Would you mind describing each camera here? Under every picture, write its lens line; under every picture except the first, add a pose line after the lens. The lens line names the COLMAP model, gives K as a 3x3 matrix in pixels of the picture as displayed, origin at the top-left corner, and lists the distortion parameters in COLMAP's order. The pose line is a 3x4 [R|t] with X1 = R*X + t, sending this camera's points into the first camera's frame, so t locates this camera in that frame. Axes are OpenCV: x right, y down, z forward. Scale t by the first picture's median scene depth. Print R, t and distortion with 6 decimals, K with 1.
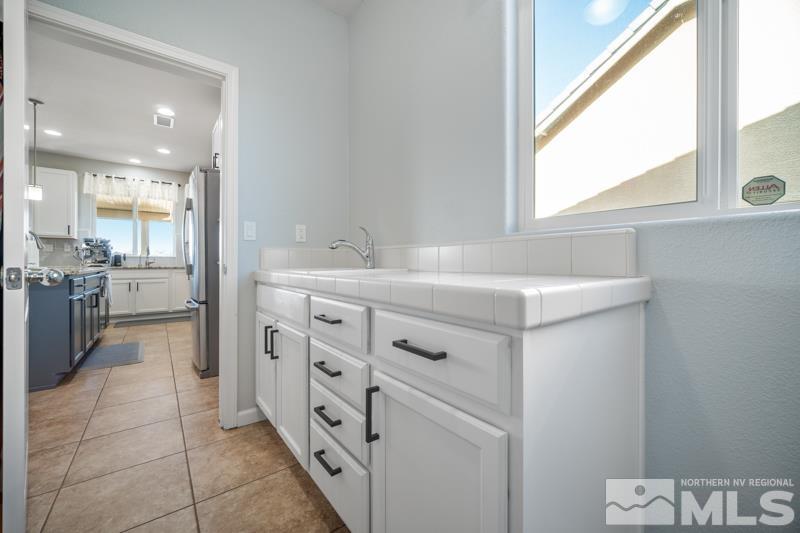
lens RADIAL K [[322.4, 0, 399.5], [0, 322.4, 263.5], [0, 0, 1]] dist [0.003823, 0.000060]
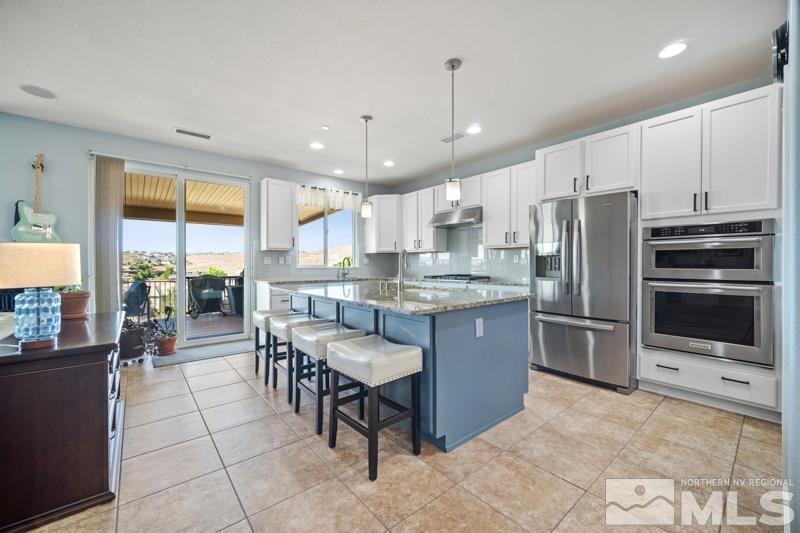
lens RADIAL K [[318.1, 0, 397.9], [0, 318.1, 265.7], [0, 0, 1]] dist [-0.002388, 0.001030]
pose [[0.998744, -0.002110, 0.050058, -0.687473], [0.002084, 0.999998, 0.000574, -0.028846], [-0.050059, -0.000469, 0.998746, 0.011361]]
